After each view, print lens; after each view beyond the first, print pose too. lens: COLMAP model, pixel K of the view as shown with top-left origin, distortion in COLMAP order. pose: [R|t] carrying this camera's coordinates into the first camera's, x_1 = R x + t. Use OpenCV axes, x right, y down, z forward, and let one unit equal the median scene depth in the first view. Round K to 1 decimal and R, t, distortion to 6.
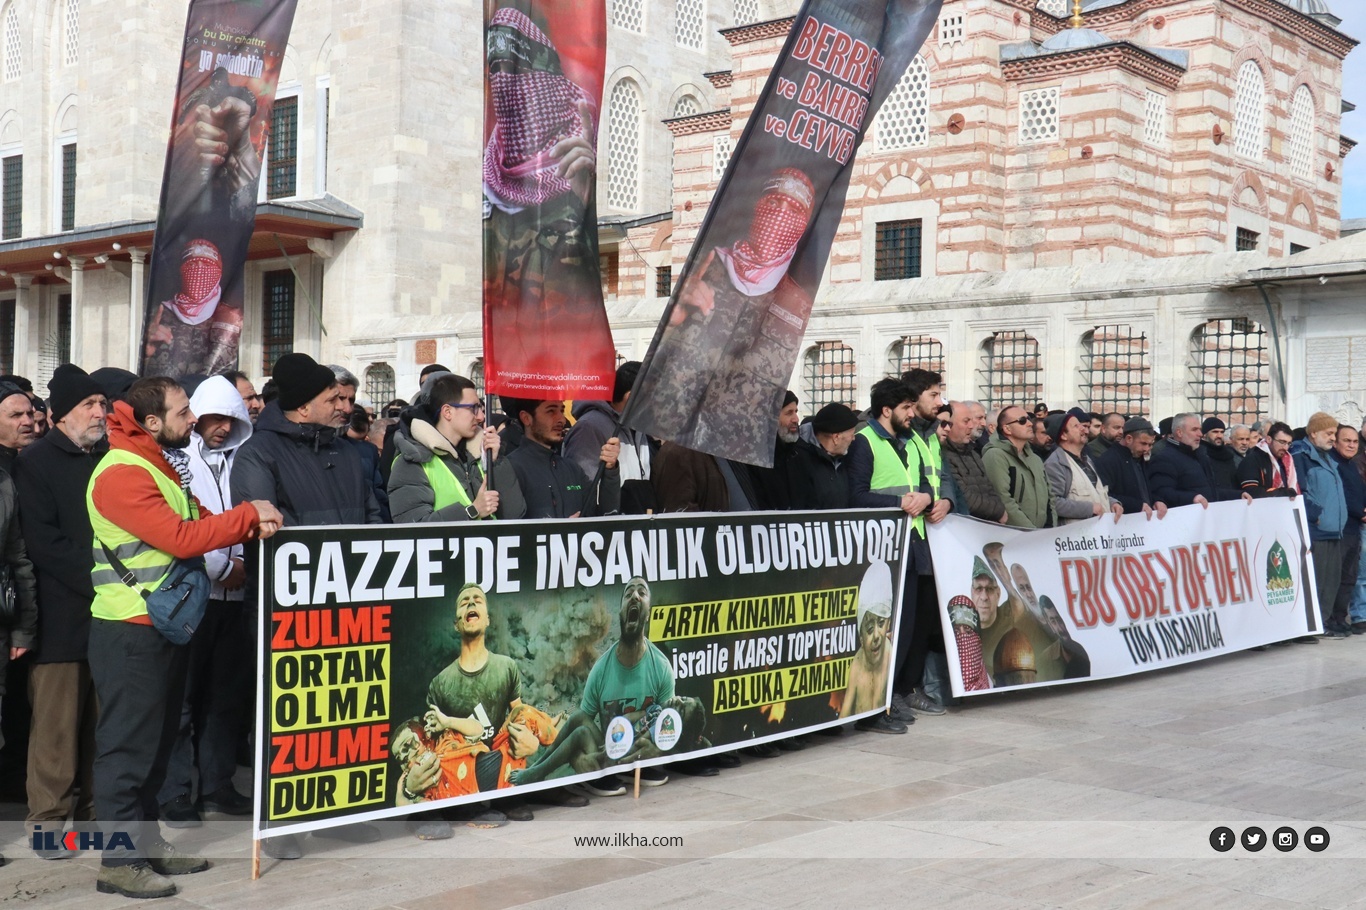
lens RADIAL K [[1704.4, 0, 687.0], [0, 1704.4, 484.8], [0, 0, 1]] dist [0.057489, 0.000000]
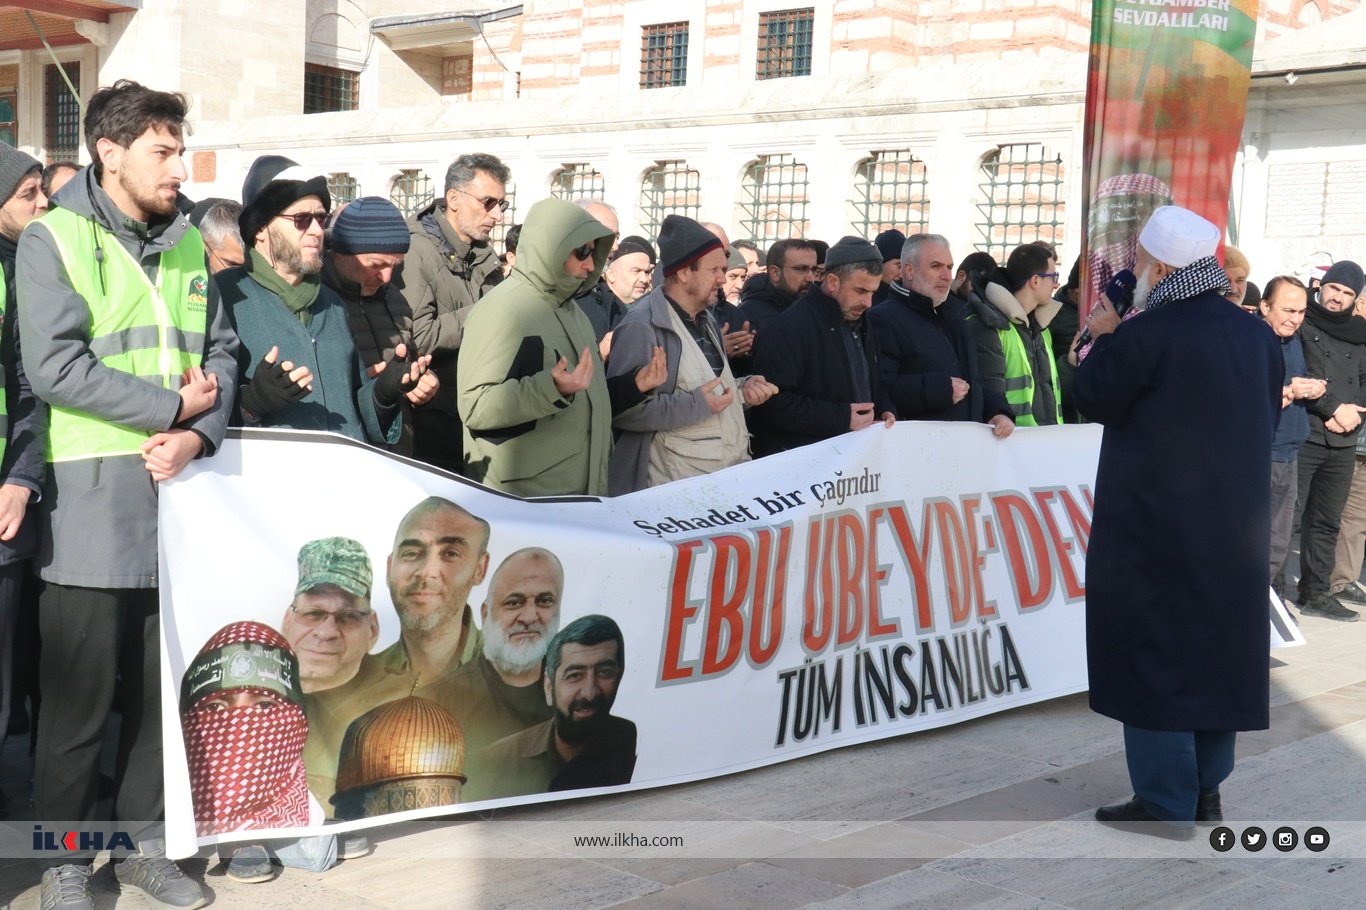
lens RADIAL K [[1821.4, 0, 694.7], [0, 1821.4, 482.3], [0, 0, 1]] dist [0.092449, 0.000000]
pose [[0.999702, 0.022028, 0.010515, 0.088504], [-0.022780, 0.996716, 0.077712, -0.004082], [-0.008769, -0.077928, 0.996920, 0.167672]]
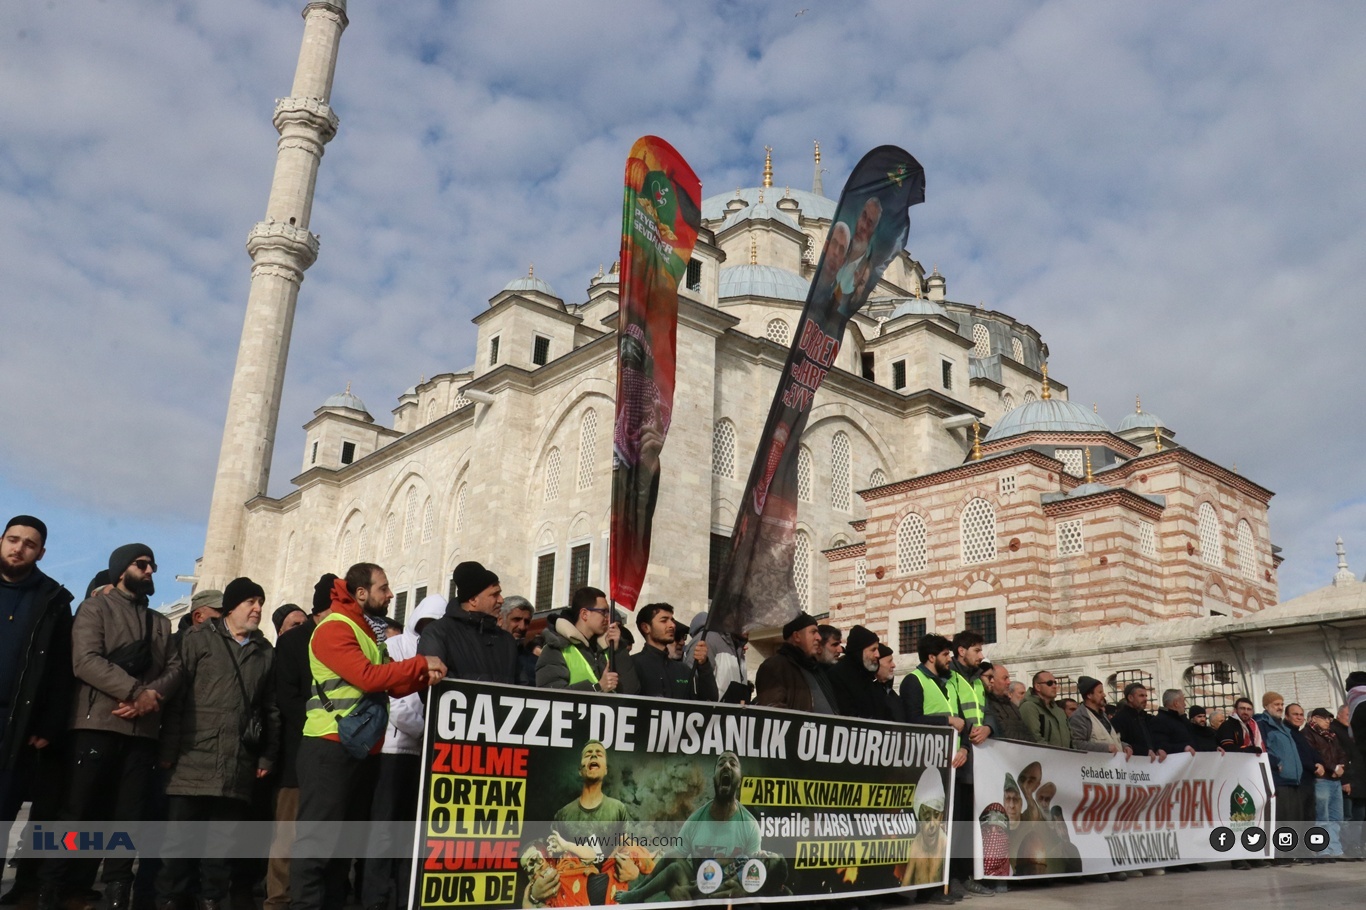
lens RADIAL K [[1120.3, 0, 670.0], [0, 1120.3, 461.7], [0, 0, 1]] dist [-0.190856, 0.129584]
pose [[0.987174, -0.025398, -0.157617, 0.014903], [-0.024637, 0.951204, -0.307579, 0.024771], [0.157738, 0.307517, 0.938377, 0.034125]]
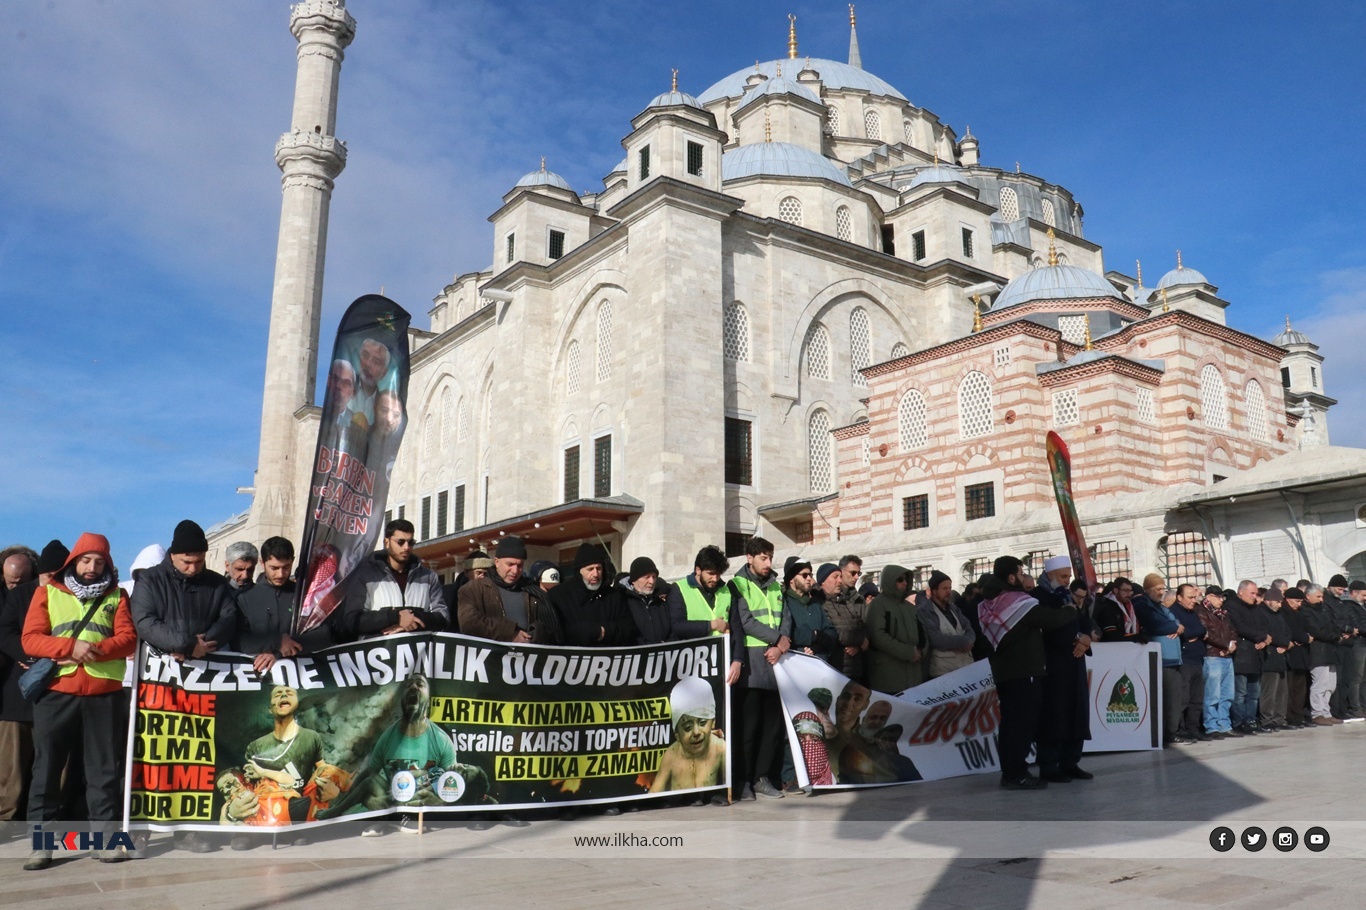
lens RADIAL K [[1120.3, 0, 679.8], [0, 1120.3, 463.8], [0, 0, 1]] dist [-0.190856, 0.129584]
pose [[0.973921, -0.063251, -0.217894, 0.092549], [0.018677, 0.979447, -0.200836, 0.016218], [0.226119, 0.191529, 0.955085, 0.036363]]
